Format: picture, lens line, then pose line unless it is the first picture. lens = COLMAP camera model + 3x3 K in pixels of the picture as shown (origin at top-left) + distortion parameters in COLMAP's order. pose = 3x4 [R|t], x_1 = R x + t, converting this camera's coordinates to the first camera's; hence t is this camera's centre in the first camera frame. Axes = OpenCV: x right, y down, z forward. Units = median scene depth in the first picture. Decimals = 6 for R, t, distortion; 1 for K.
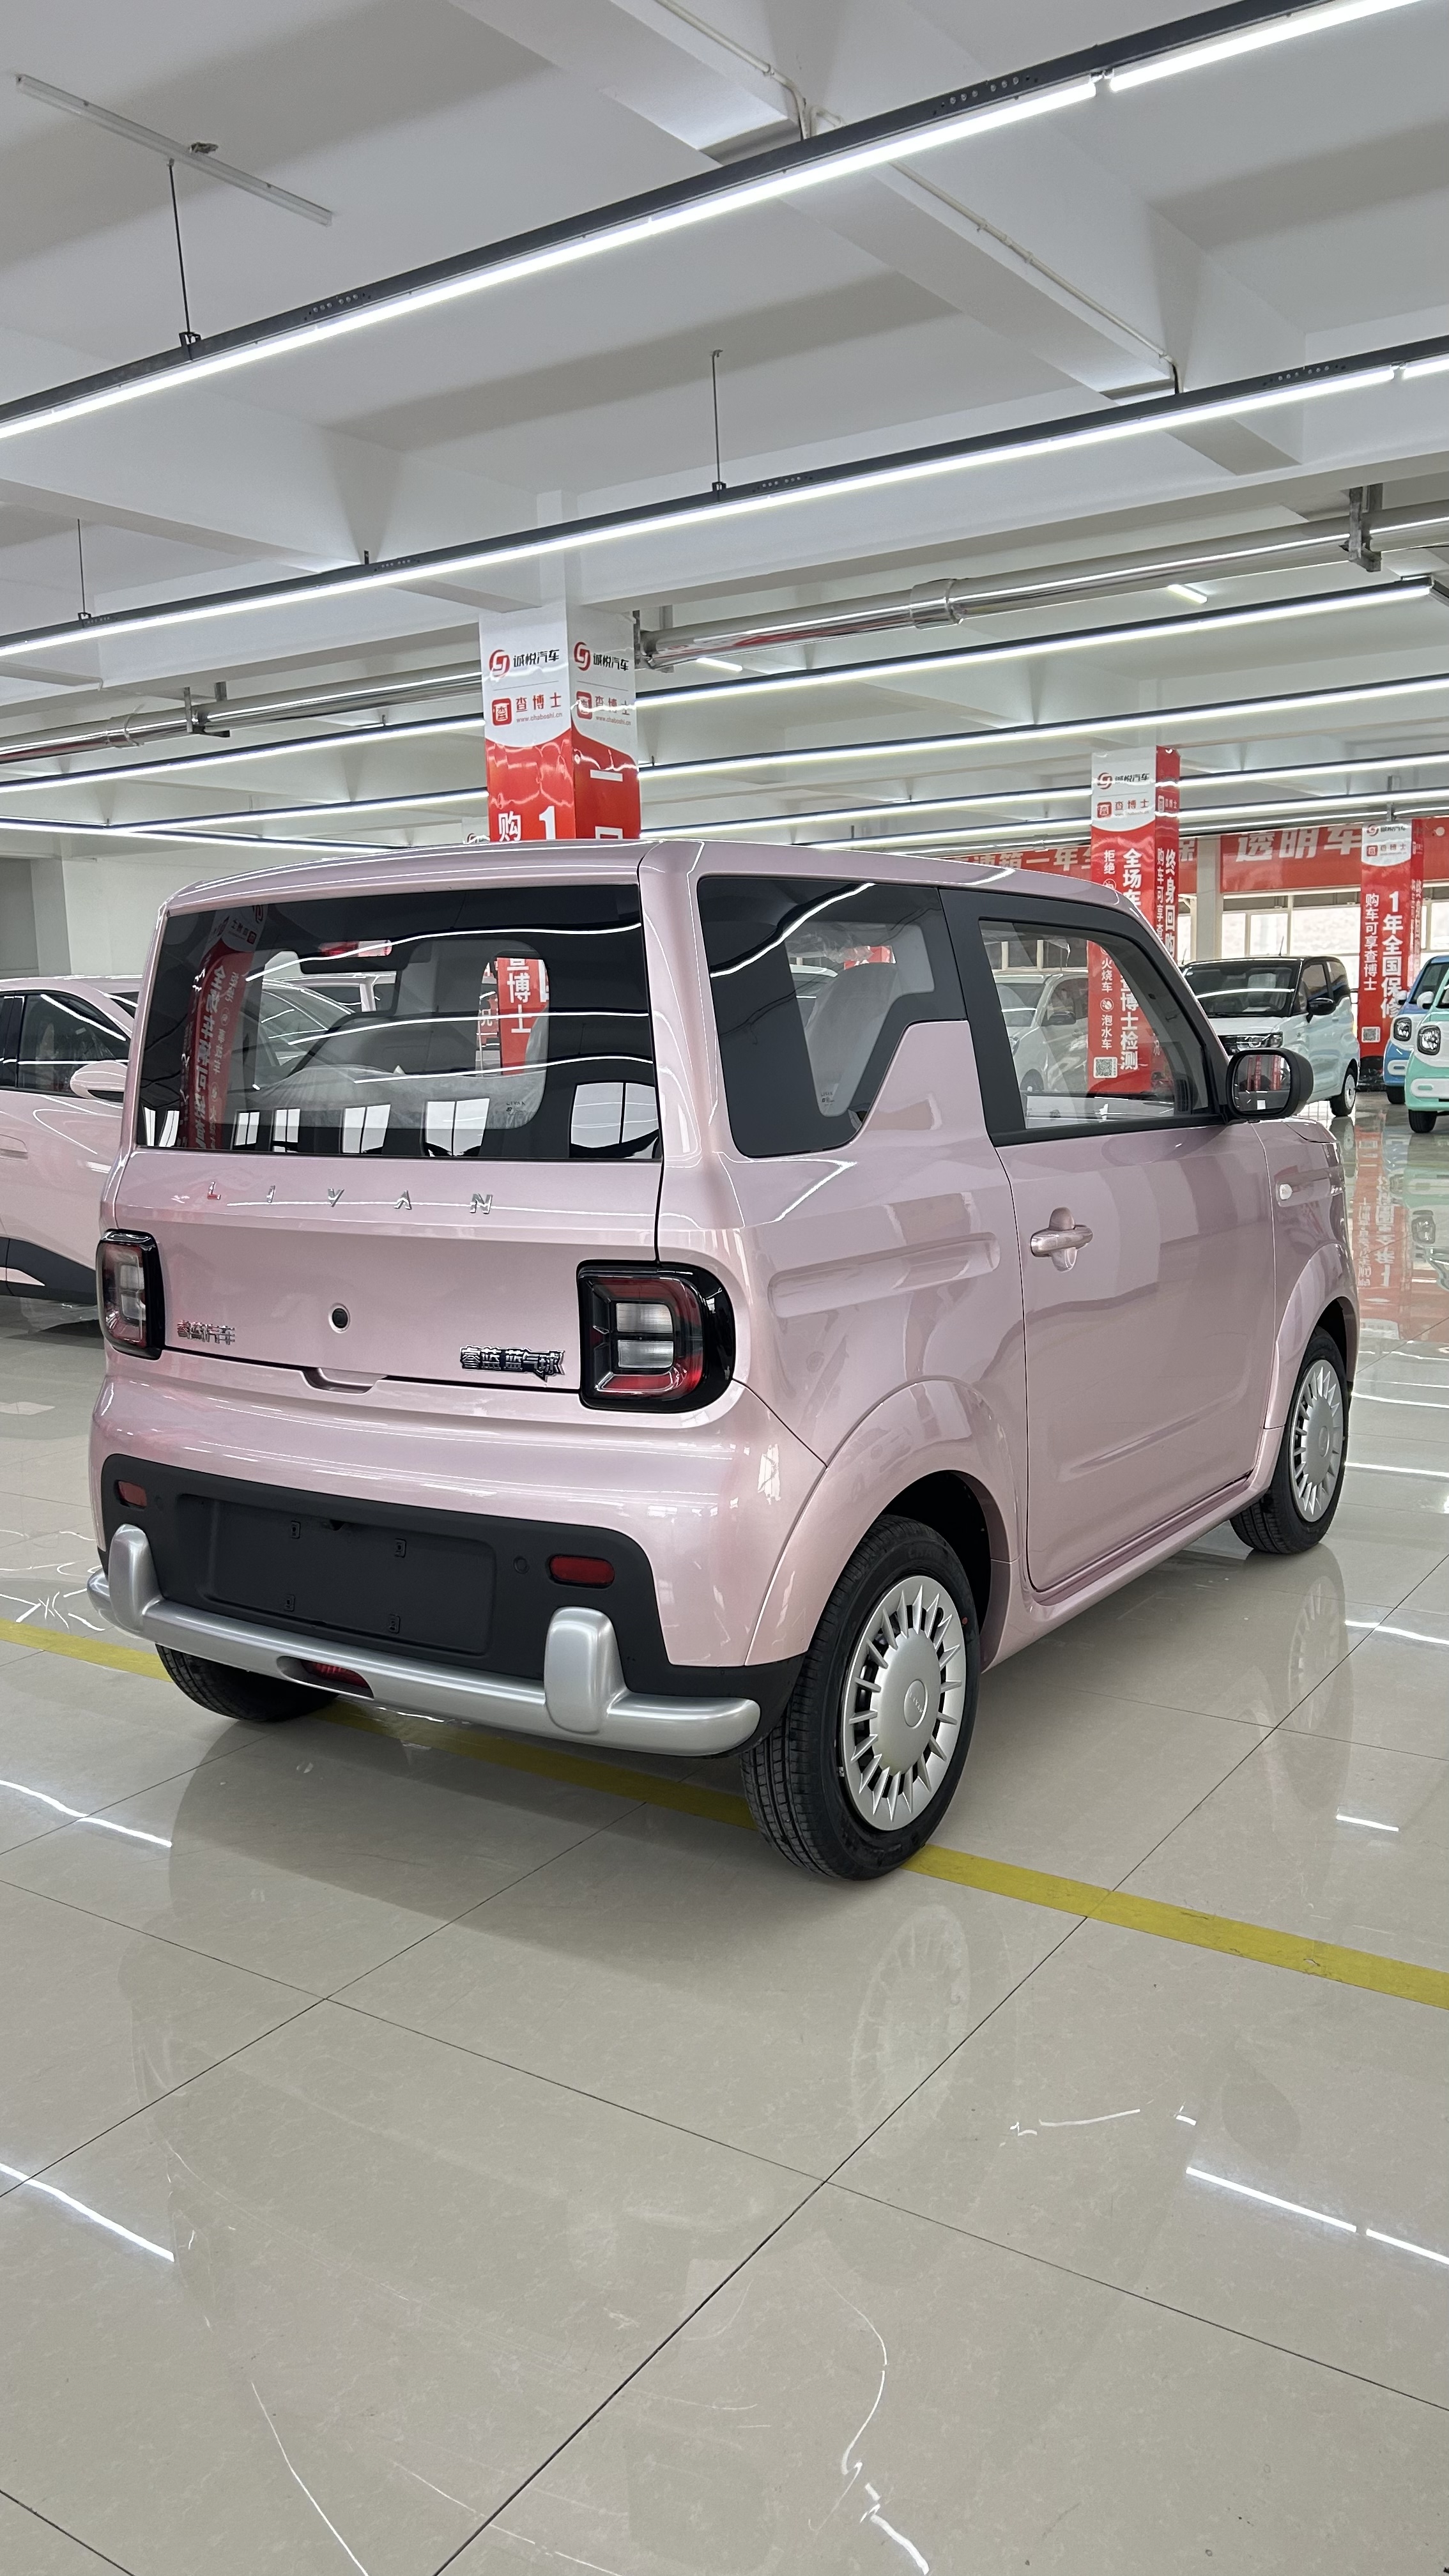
lens RADIAL K [[1933.4, 0, 704.5], [0, 1933.4, 1332.3], [0, 0, 1]] dist [0.022716, -0.006937]
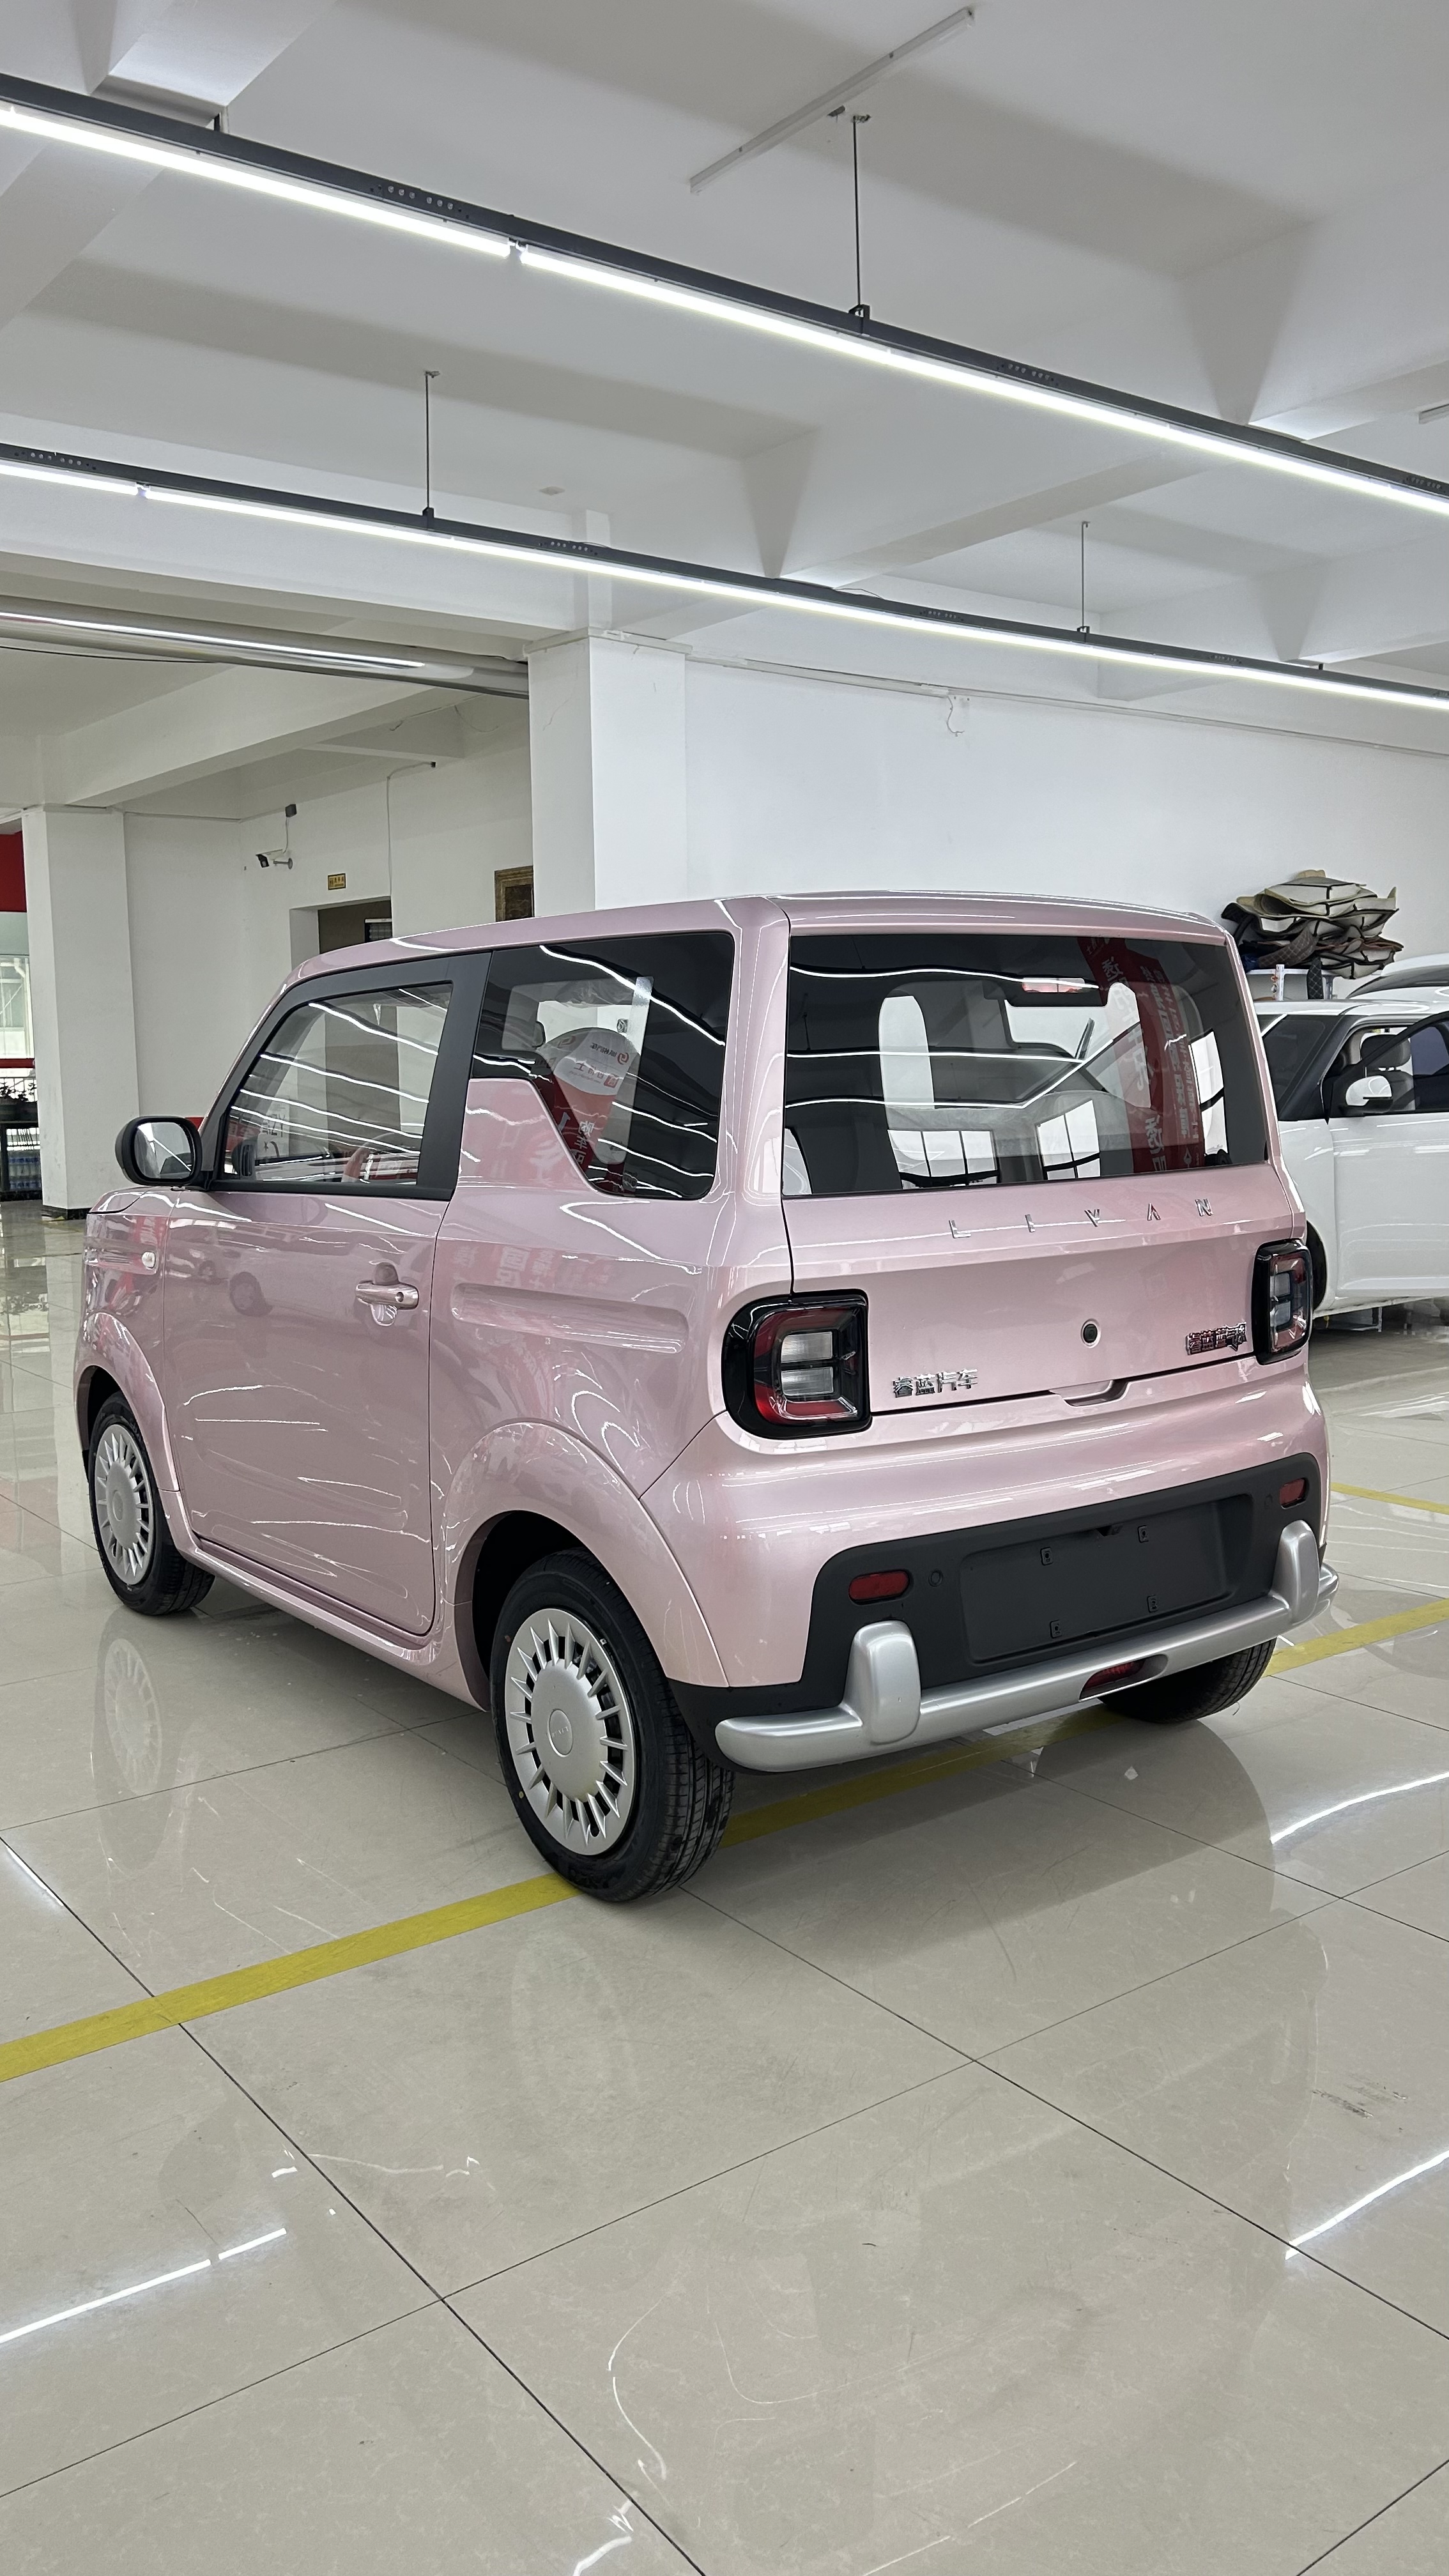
lens RADIAL K [[1933.4, 0, 704.5], [0, 1933.4, 1332.3], [0, 0, 1]] dist [0.022716, -0.006937]
pose [[0.329603, -0.108337, 0.937883, -0.670007], [0.157891, 0.985729, 0.058376, -0.055140], [-0.930824, 0.128842, 0.342005, 0.453108]]
